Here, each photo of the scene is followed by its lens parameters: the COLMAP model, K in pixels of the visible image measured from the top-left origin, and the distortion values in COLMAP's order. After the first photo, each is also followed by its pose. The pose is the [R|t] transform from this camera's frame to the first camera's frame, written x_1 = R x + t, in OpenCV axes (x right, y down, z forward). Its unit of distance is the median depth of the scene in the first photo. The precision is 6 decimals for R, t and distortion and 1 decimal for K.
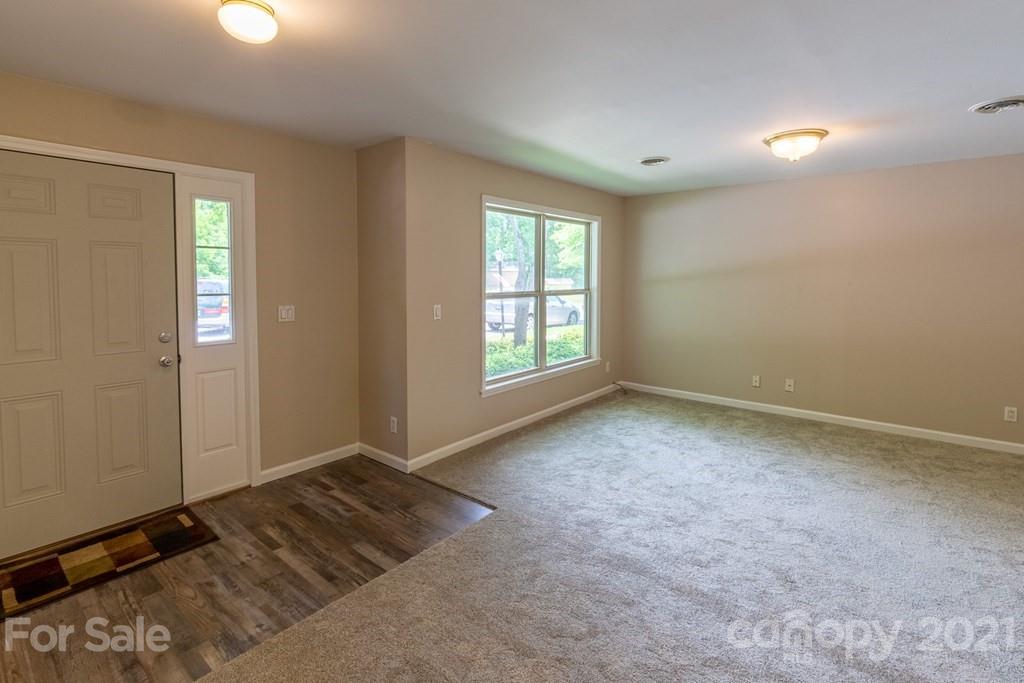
lens RADIAL K [[470.4, 0, 507.0], [0, 470.4, 344.0], [0, 0, 1]] dist [0.003926, -0.000067]
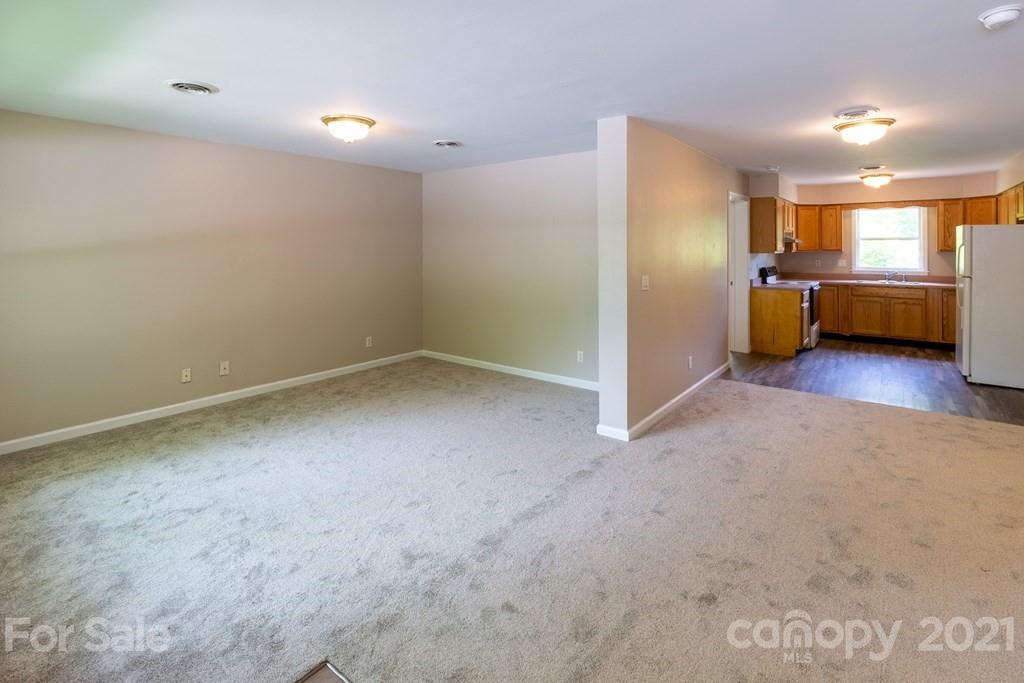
lens RADIAL K [[470.4, 0, 510.8], [0, 470.4, 345.2], [0, 0, 1]] dist [0.003926, -0.000067]
pose [[-0.023183, -0.214016, 0.976555, -0.446236], [0.142011, 0.966207, 0.215120, -0.109714], [-0.989594, 0.143668, 0.007993, 0.604522]]
